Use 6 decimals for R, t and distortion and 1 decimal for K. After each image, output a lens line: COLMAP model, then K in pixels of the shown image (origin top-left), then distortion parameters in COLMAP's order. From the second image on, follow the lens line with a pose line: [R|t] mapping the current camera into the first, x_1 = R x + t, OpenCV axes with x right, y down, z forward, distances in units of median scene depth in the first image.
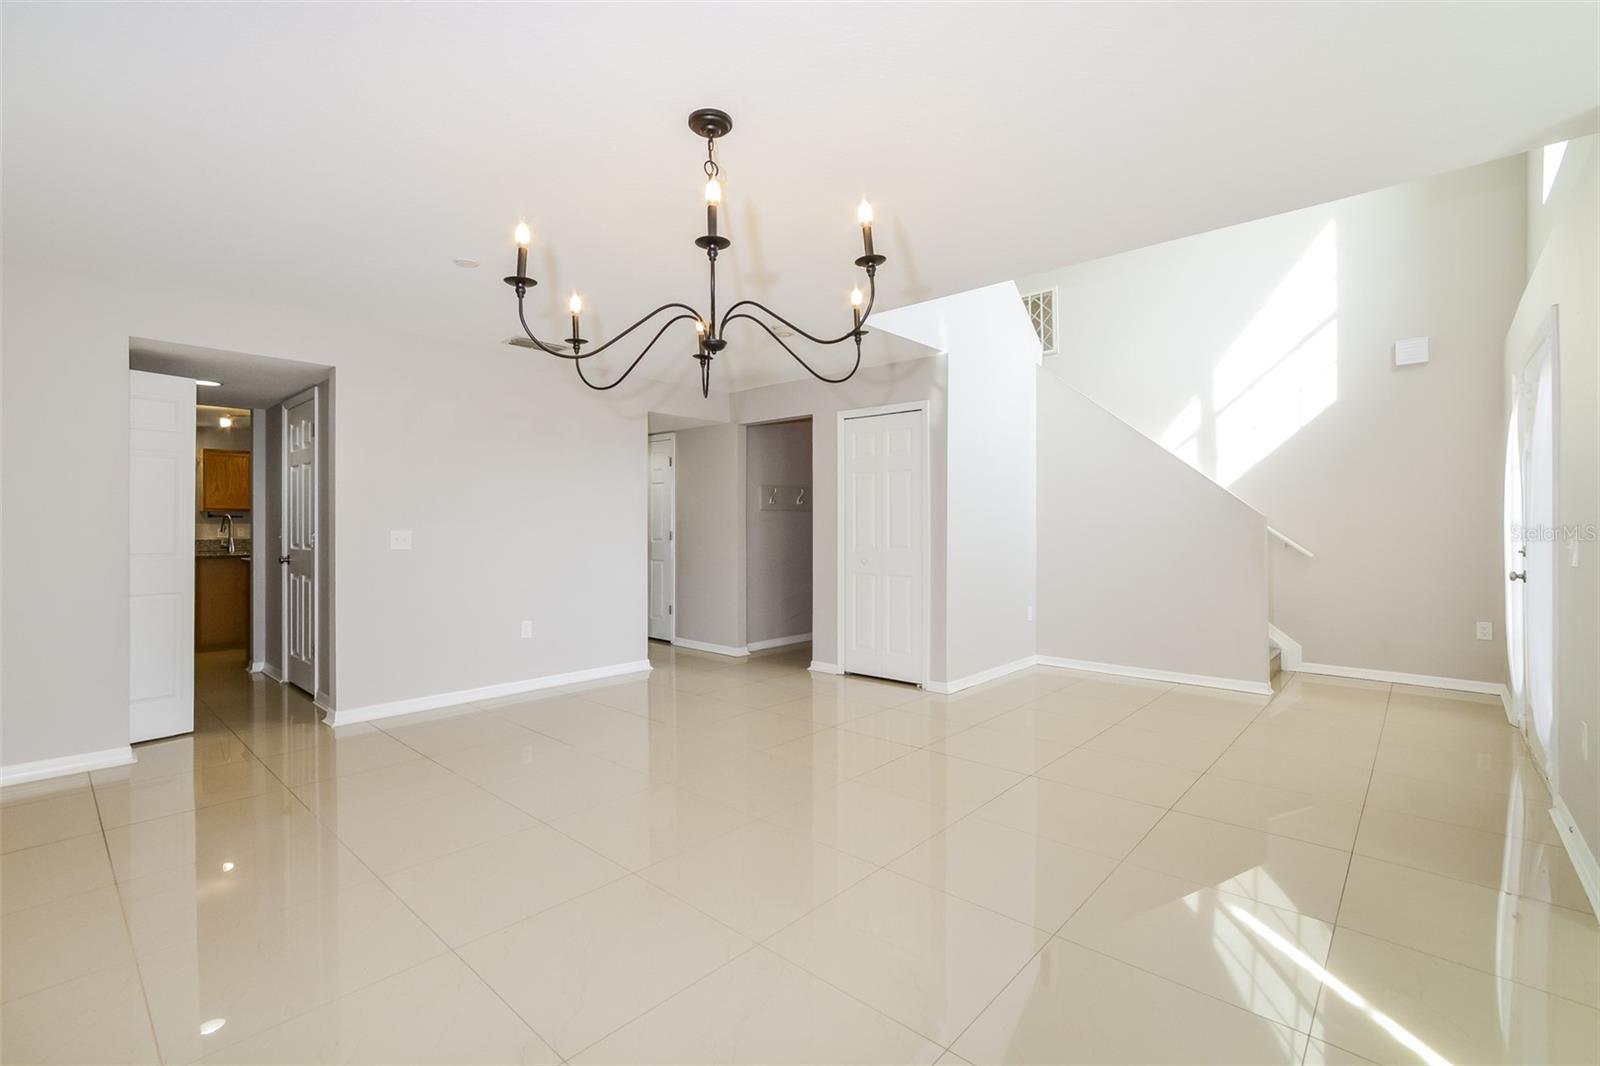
lens RADIAL K [[704.4, 0, 800.0], [0, 704.4, 533.0], [0, 0, 1]] dist [-0.002371, 0.000117]
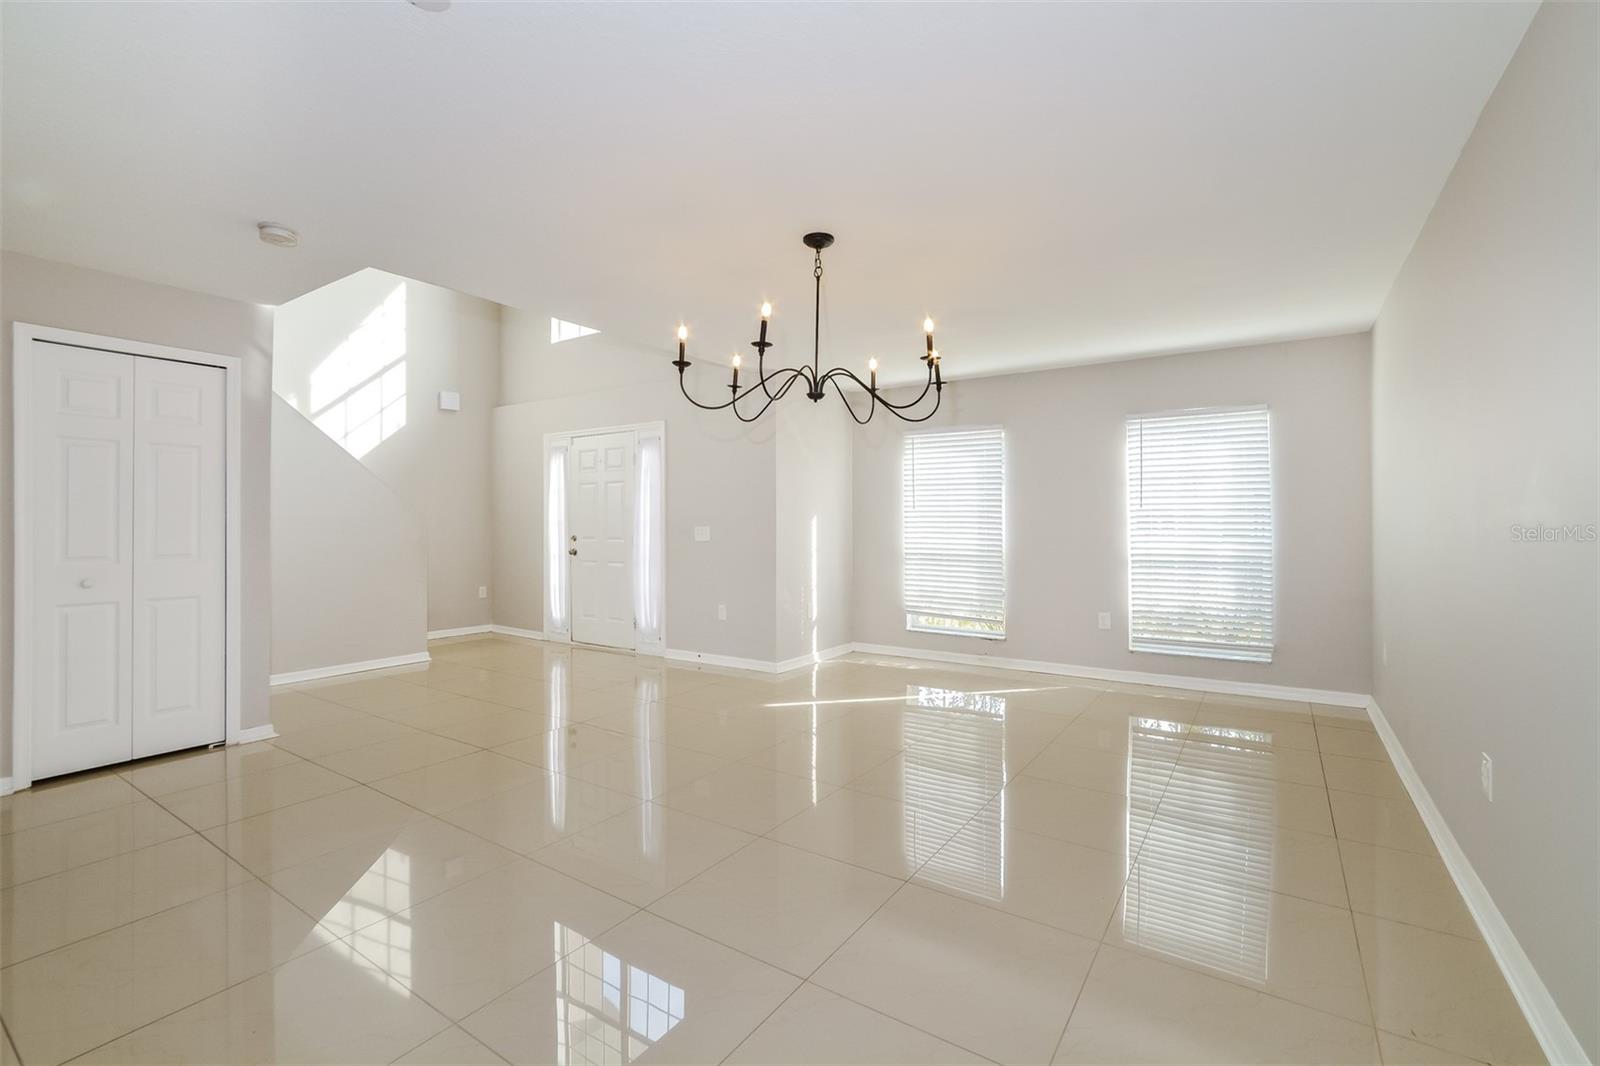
lens RADIAL K [[704.4, 0, 800.0], [0, 704.4, 533.0], [0, 0, 1]] dist [-0.002371, 0.000117]
pose [[-0.136503, -0.015961, 0.990511, -0.603912], [0.021306, 0.999592, 0.019044, -0.002643], [-0.990411, 0.023703, -0.136107, 0.476504]]
